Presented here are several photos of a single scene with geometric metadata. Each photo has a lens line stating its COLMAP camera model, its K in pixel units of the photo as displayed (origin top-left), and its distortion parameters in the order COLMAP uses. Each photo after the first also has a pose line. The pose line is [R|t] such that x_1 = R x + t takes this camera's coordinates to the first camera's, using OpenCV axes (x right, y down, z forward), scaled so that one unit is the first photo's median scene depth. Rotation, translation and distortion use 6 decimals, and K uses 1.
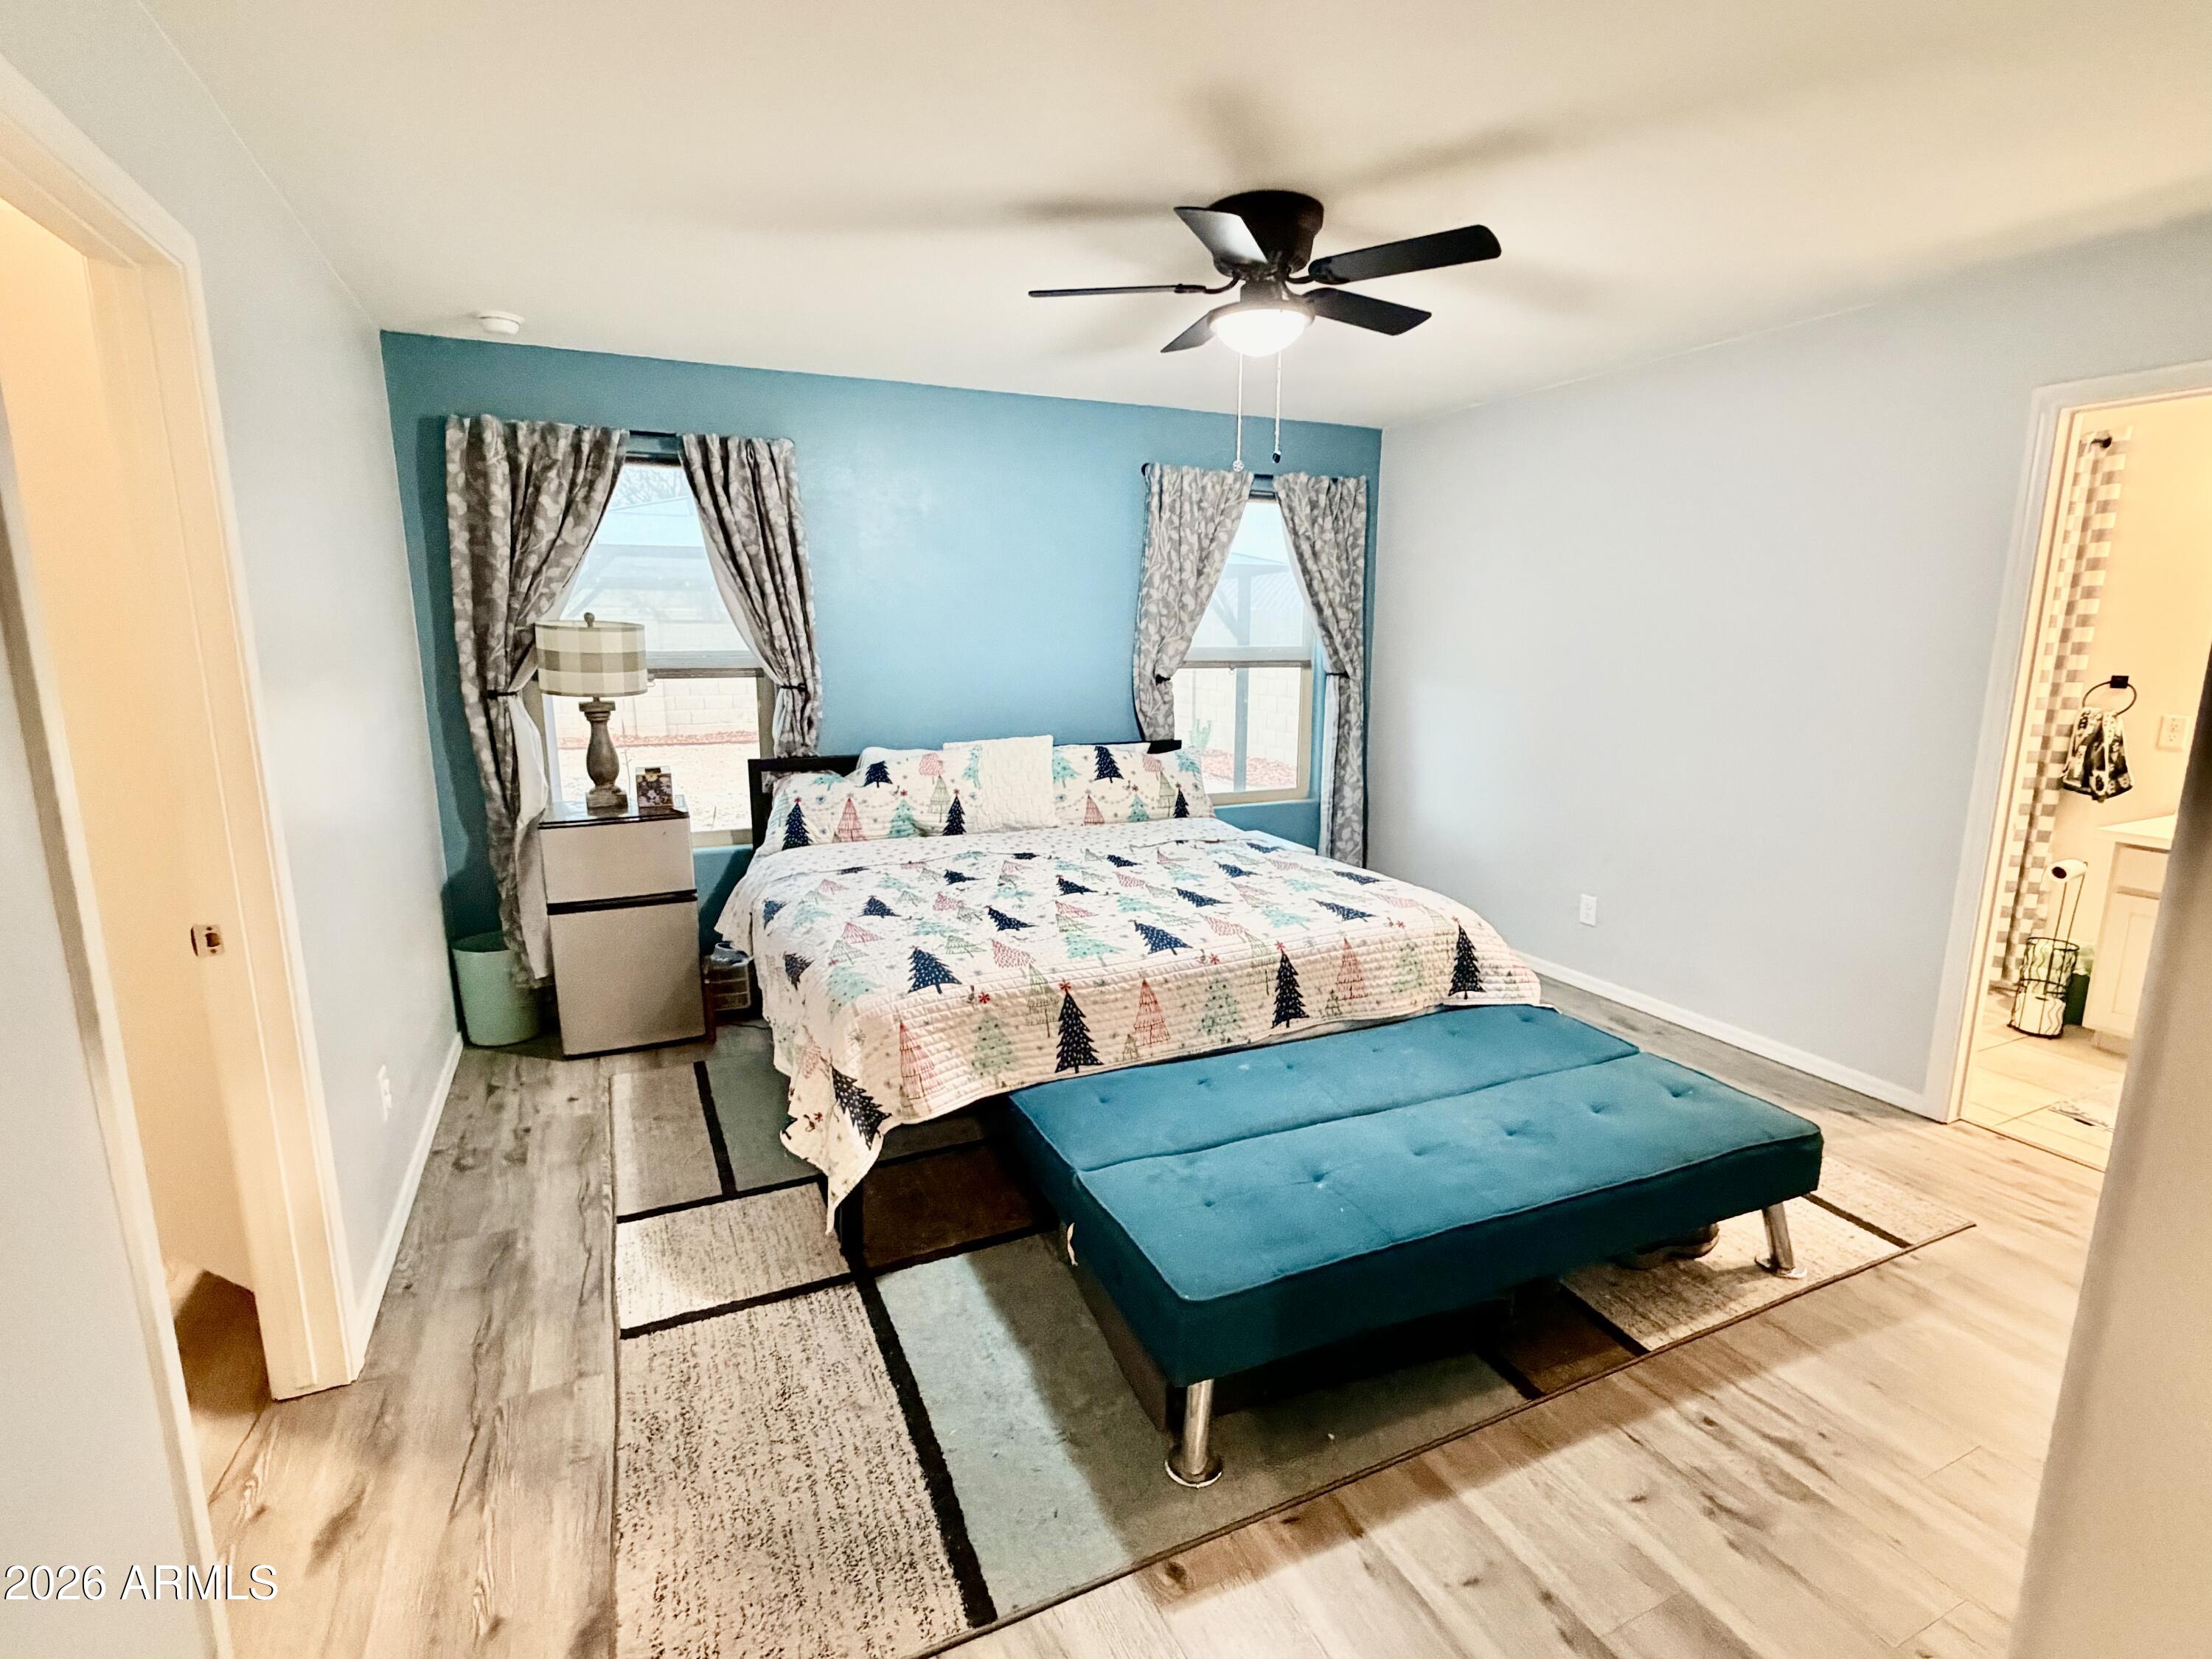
lens RADIAL K [[1058.3, 0, 1102.2], [0, 1058.3, 830.5], [0, 0, 1]] dist [-0.001522, 0.000172]
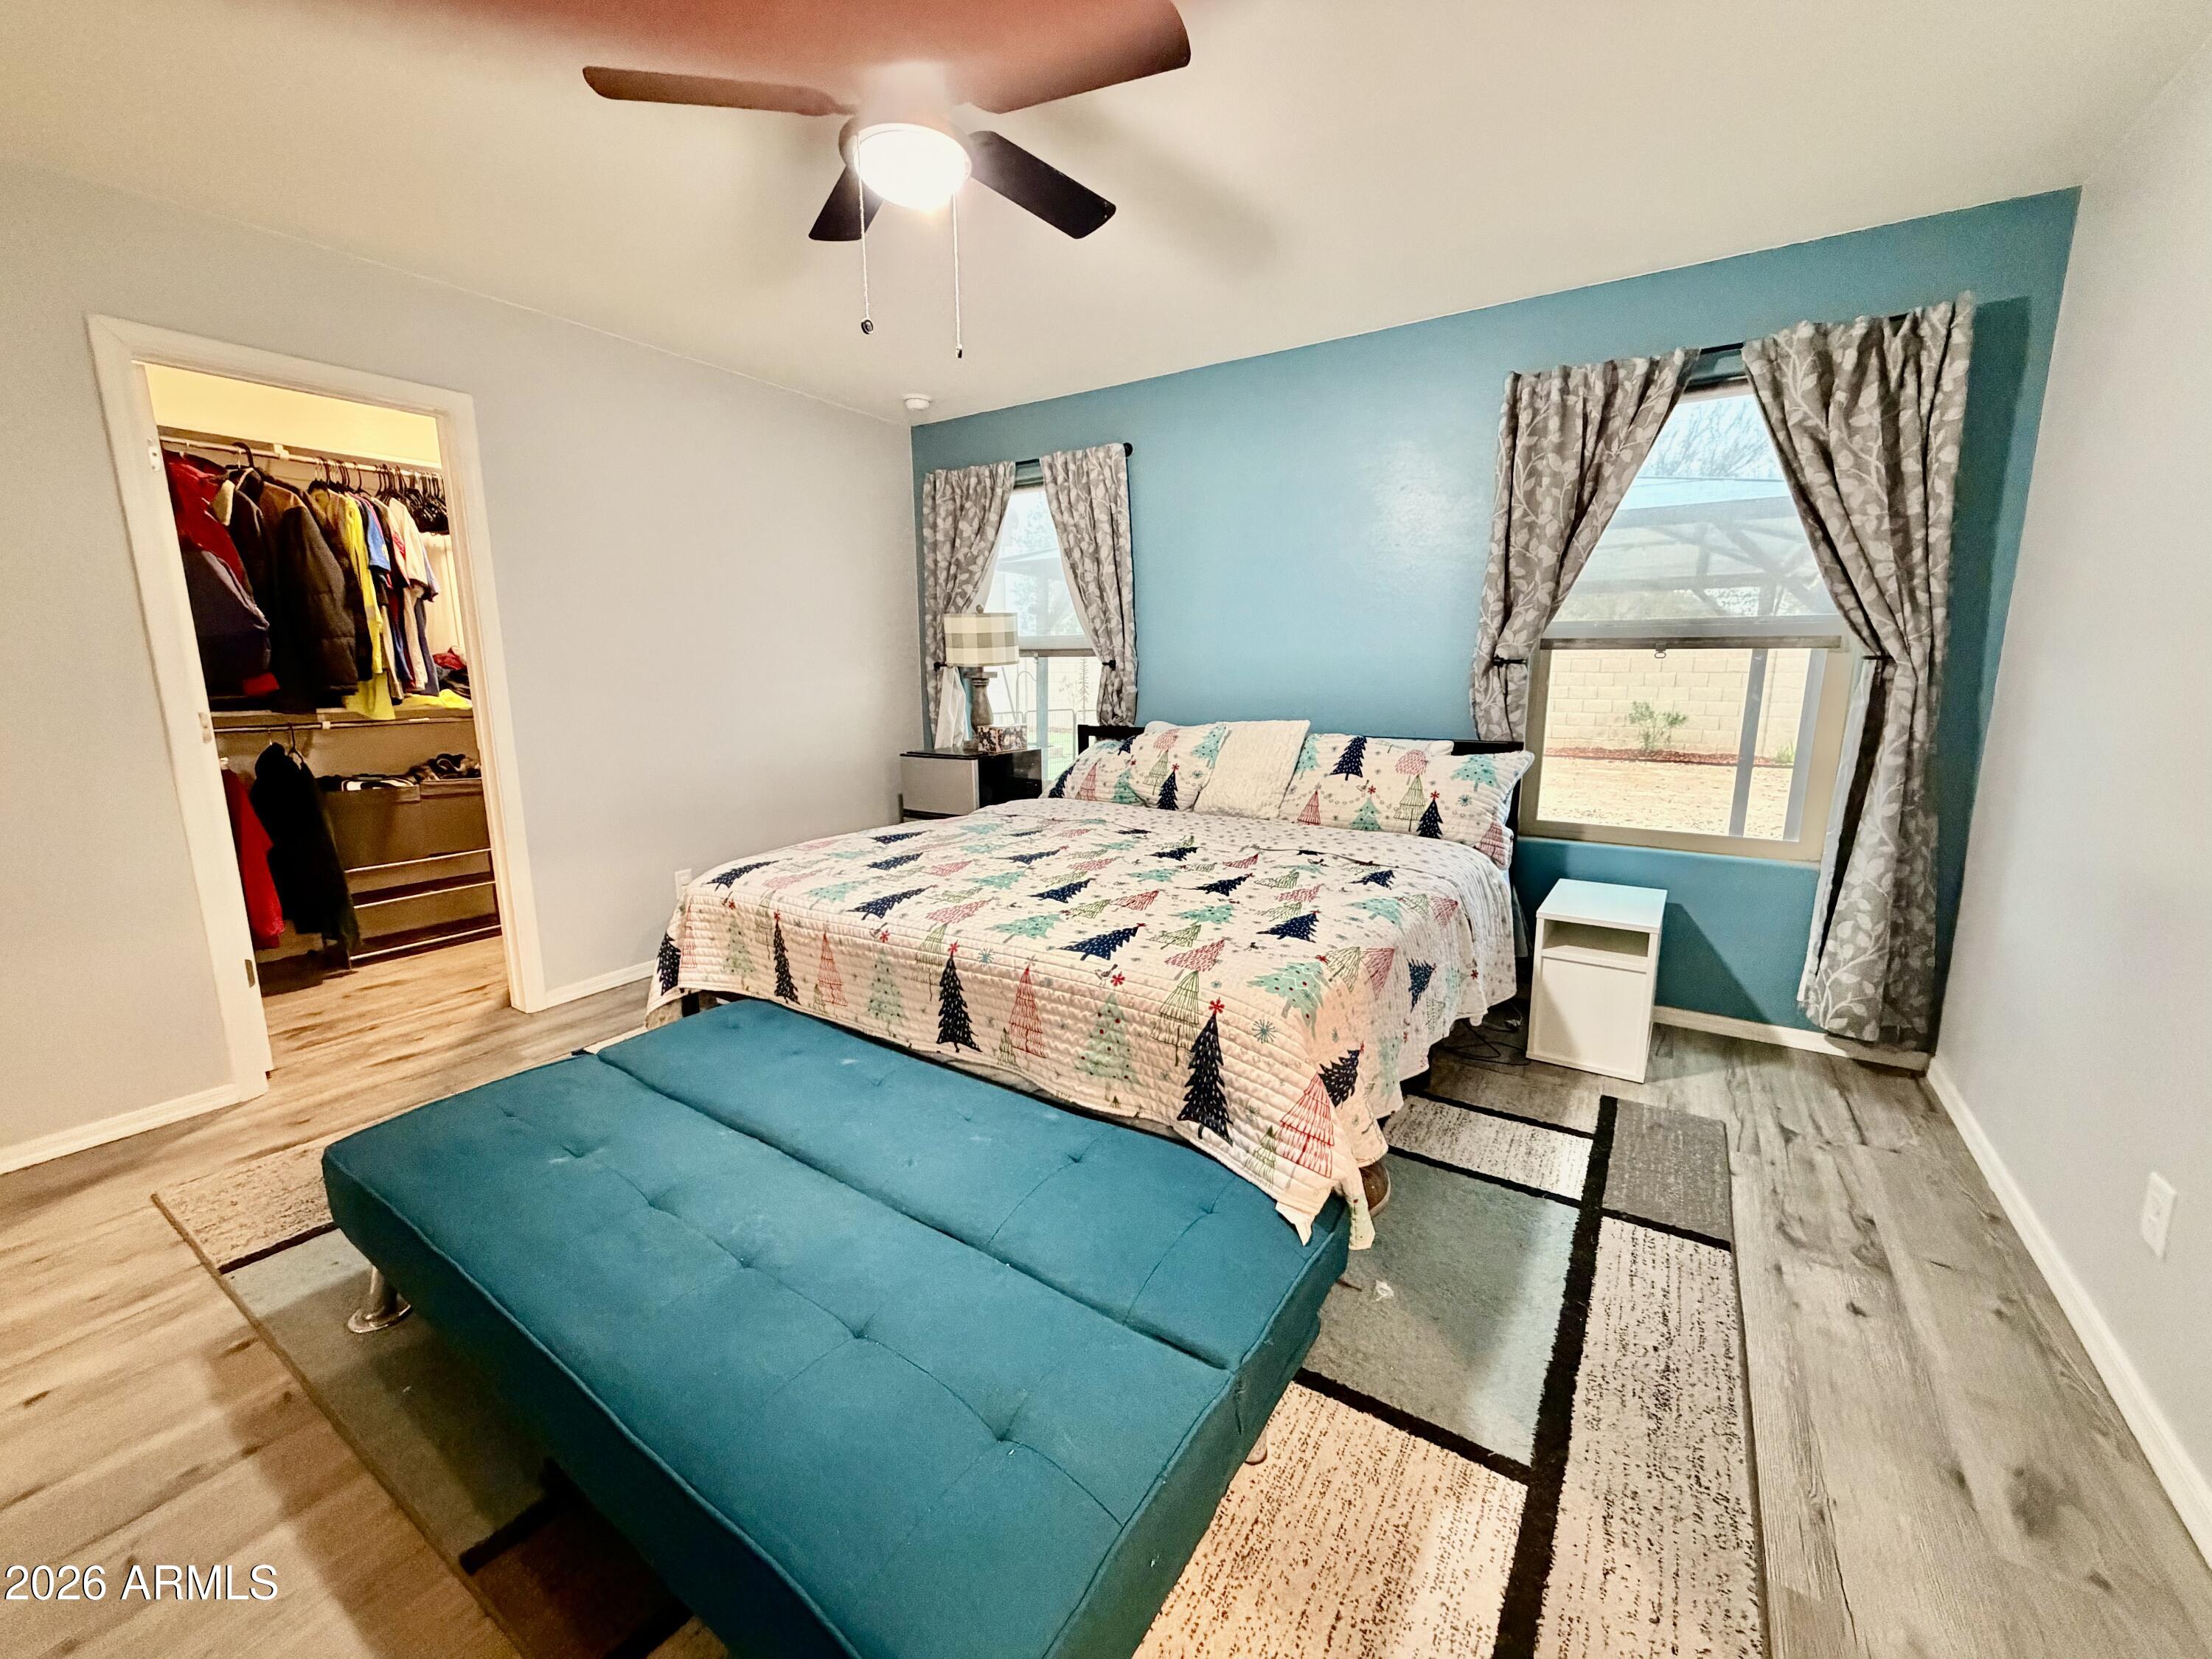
lens RADIAL K [[880.3, 0, 1104.3], [0, 880.3, 829.8], [0, 0, 1]] dist [0.001347, 0.000034]
pose [[0.530314, 0.152221, -0.834024, 0.568554], [-0.155338, 0.984541, 0.080921, -0.037794], [0.833449, 0.086642, 0.545762, 0.531045]]
